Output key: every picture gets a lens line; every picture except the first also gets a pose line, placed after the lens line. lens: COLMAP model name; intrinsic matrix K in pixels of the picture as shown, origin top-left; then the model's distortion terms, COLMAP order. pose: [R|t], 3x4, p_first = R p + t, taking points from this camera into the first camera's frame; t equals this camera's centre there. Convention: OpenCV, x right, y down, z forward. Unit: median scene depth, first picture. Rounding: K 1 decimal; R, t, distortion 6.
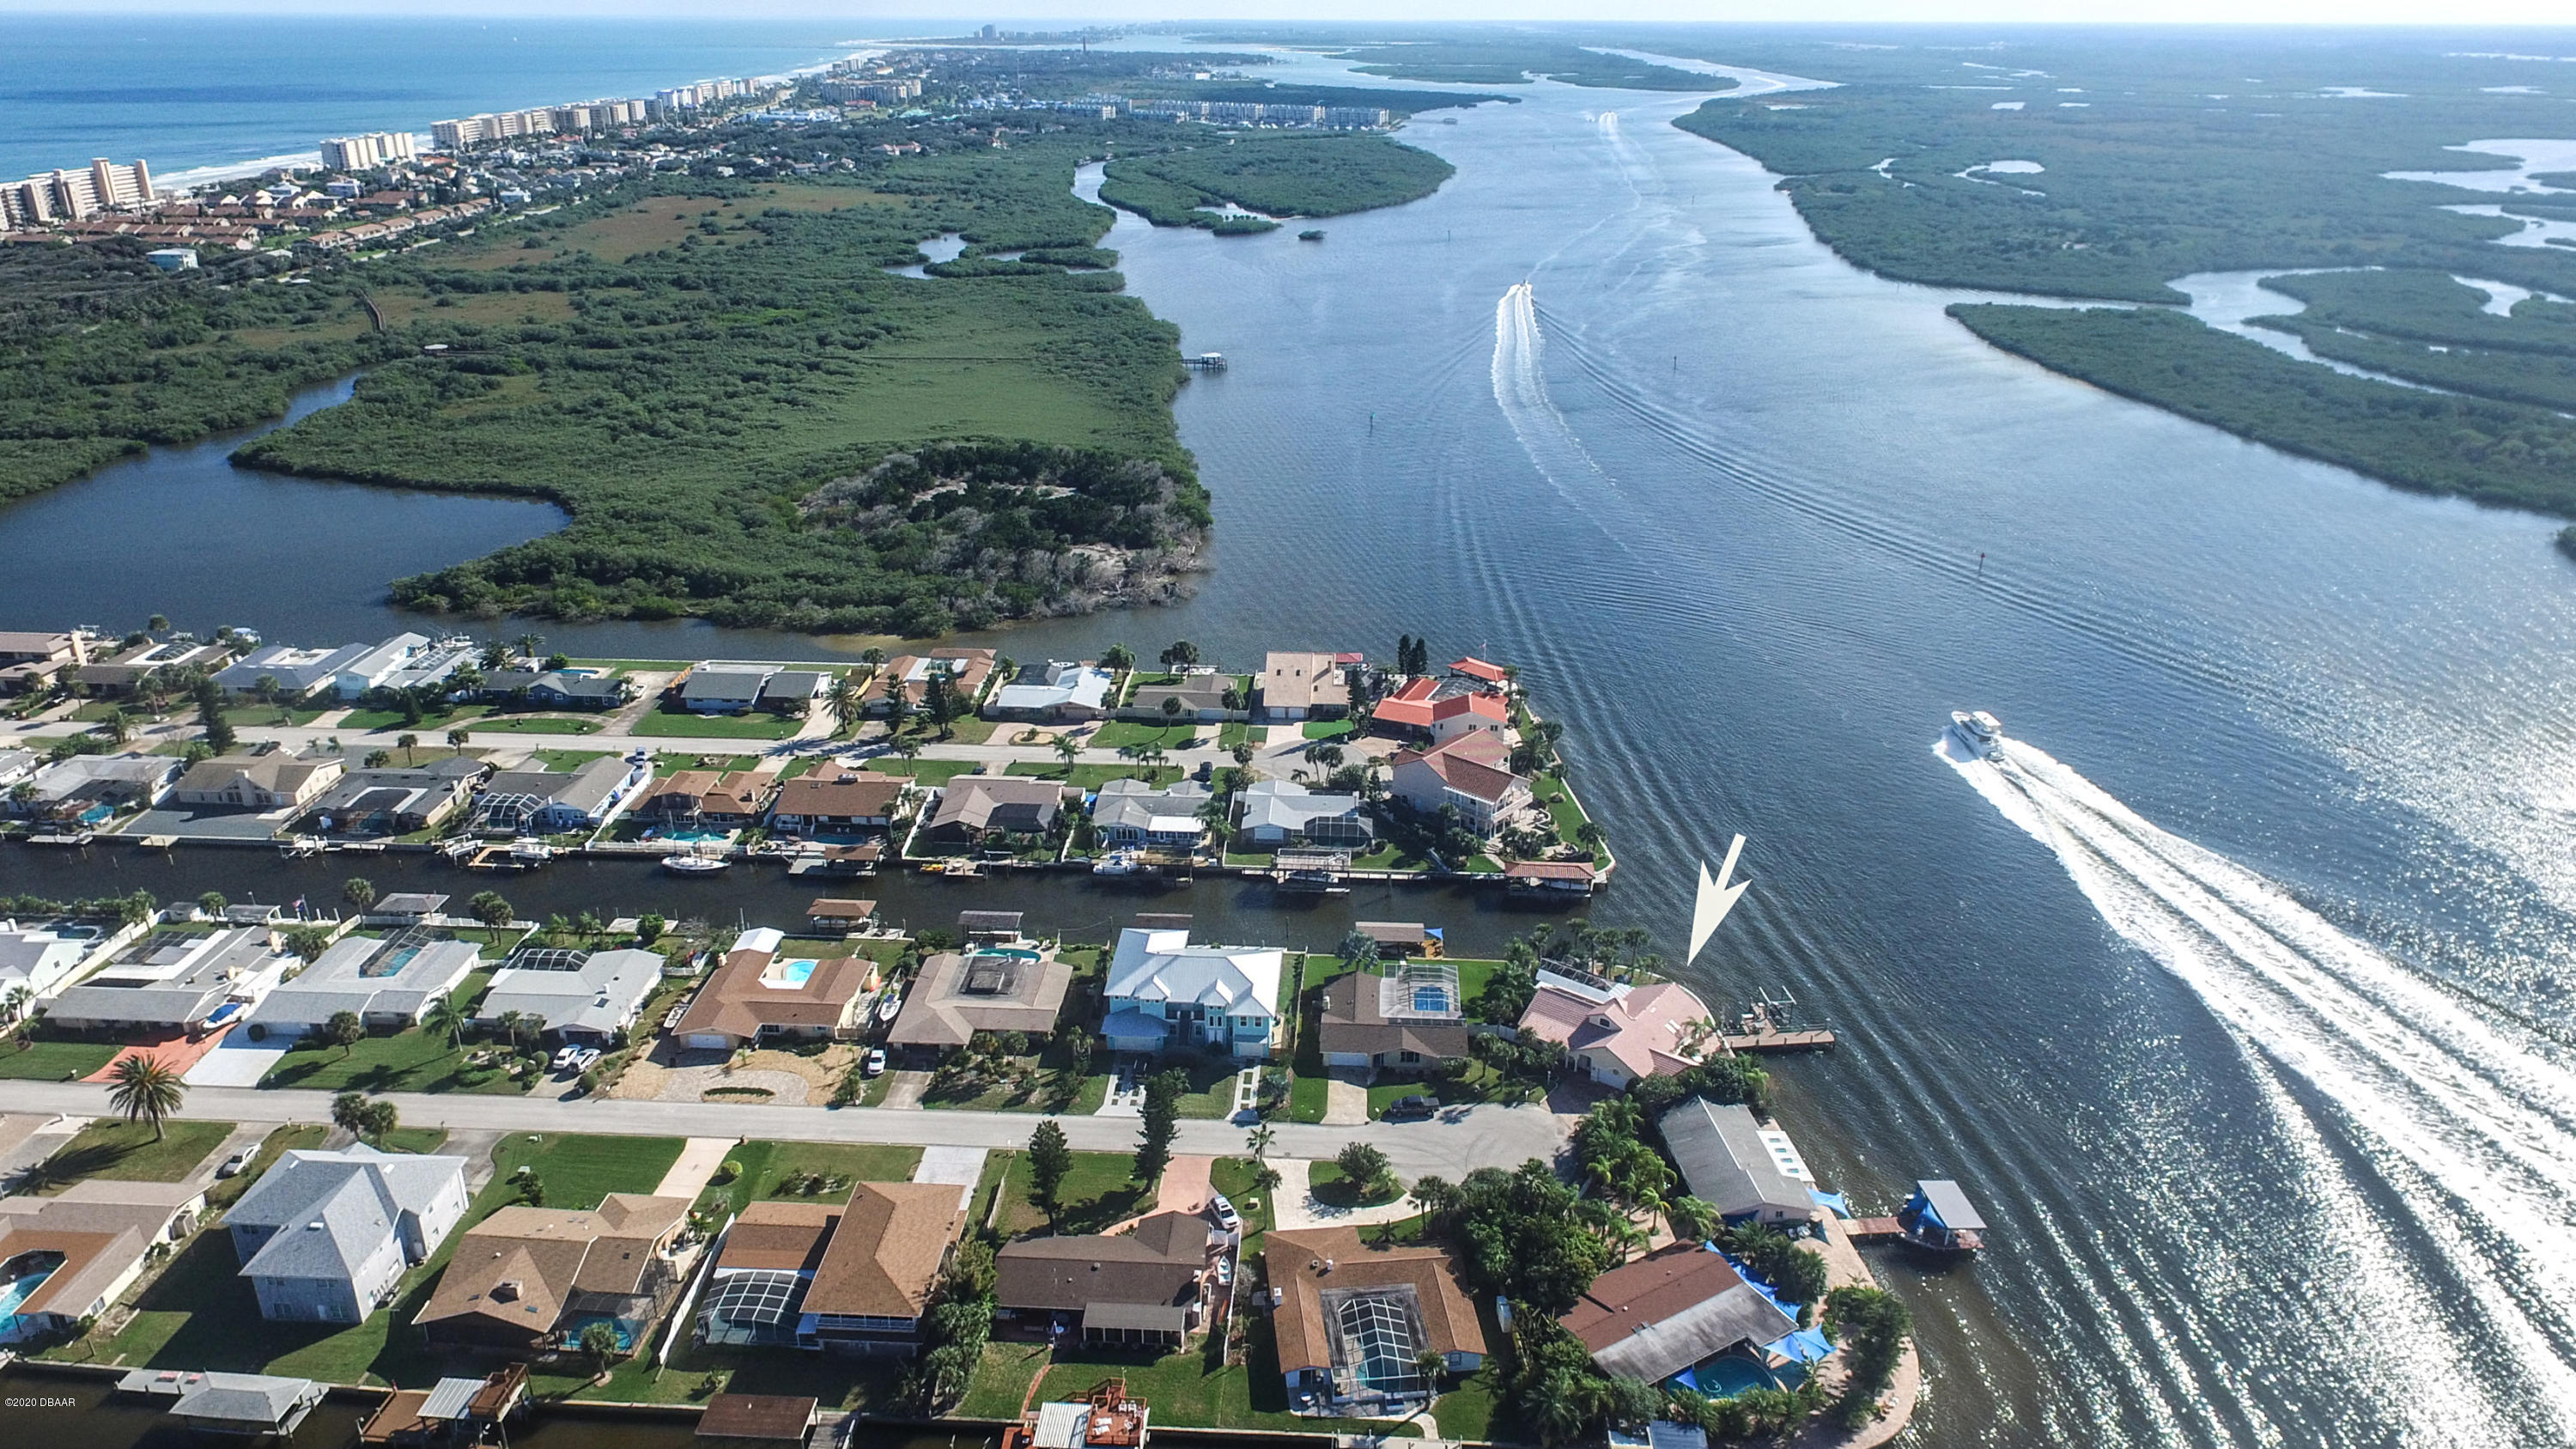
lens RADIAL K [[1719.2, 0, 1288.0], [0, 1719.2, 724.5], [0, 0, 1]] dist [0.002629, 0.006702]
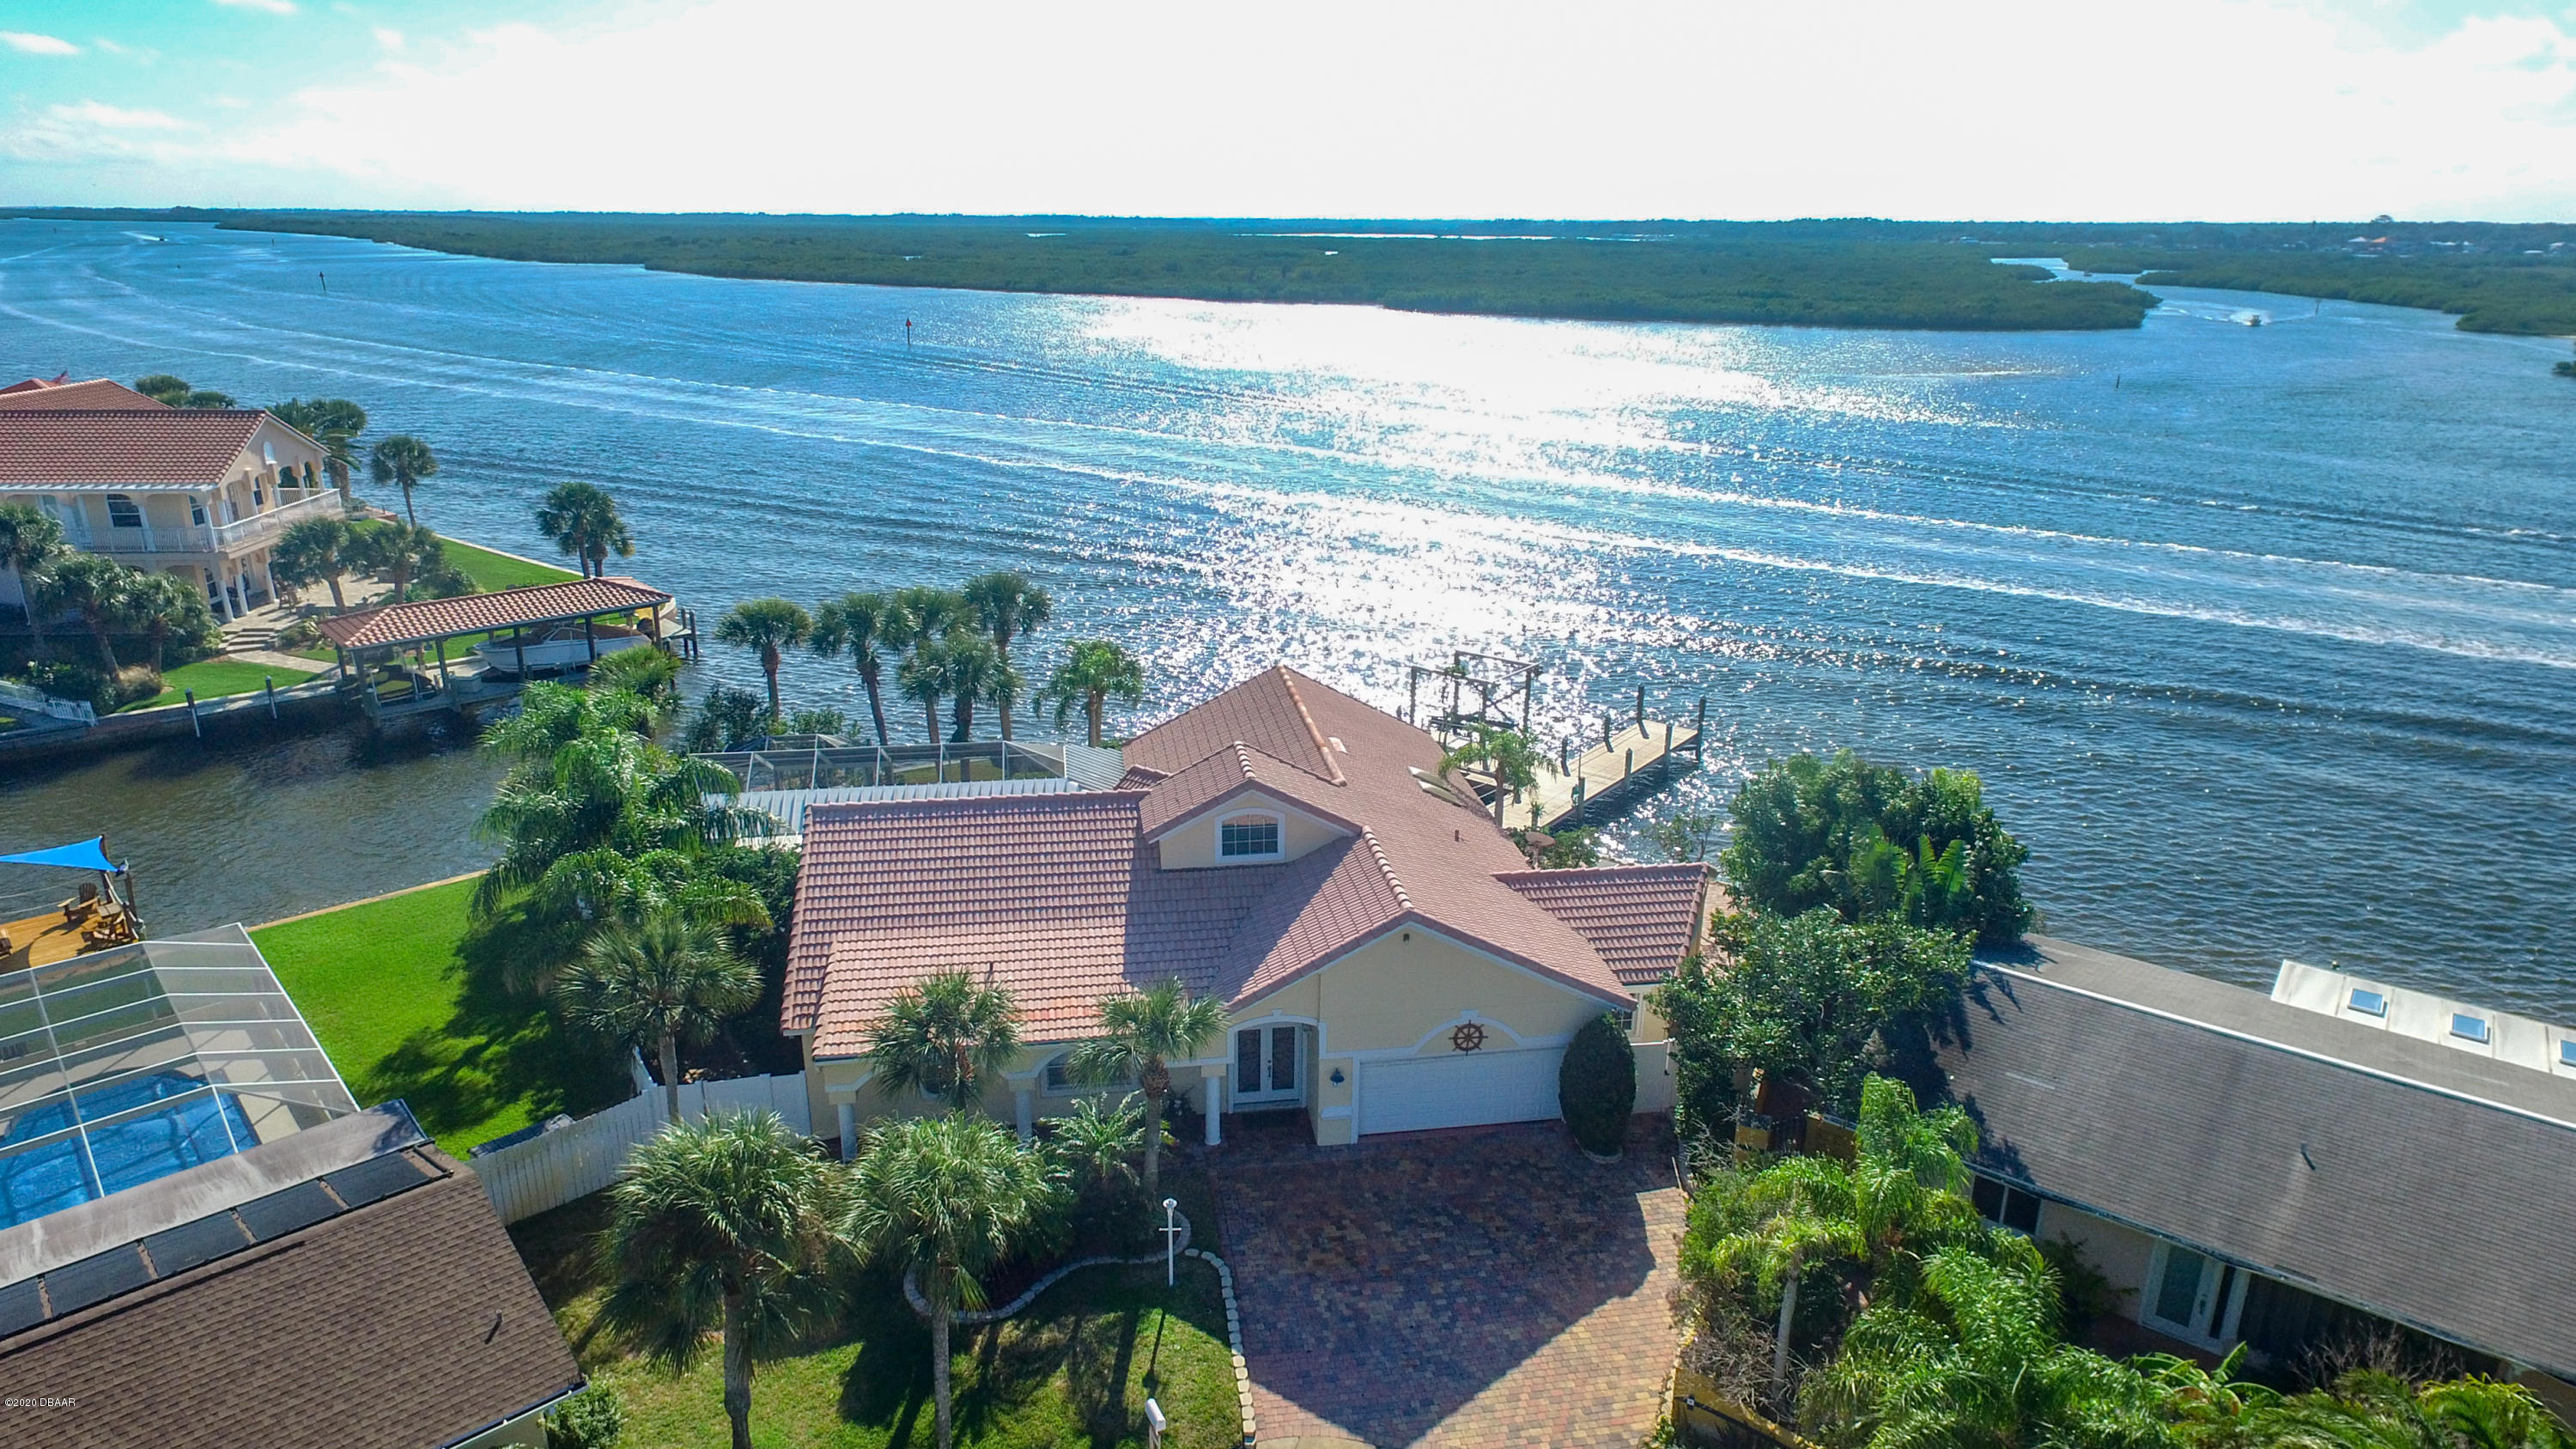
lens RADIAL K [[1530.0, 0, 1288.0], [0, 1530.0, 724.5], [0, 0, 1]] dist [0.002671, 0.001964]
pose [[0.690143, -0.219997, 0.689423, 0.052808], [0.266919, 0.962886, 0.040061, 0.111136], [-0.672649, 0.156372, 0.723250, 0.623055]]
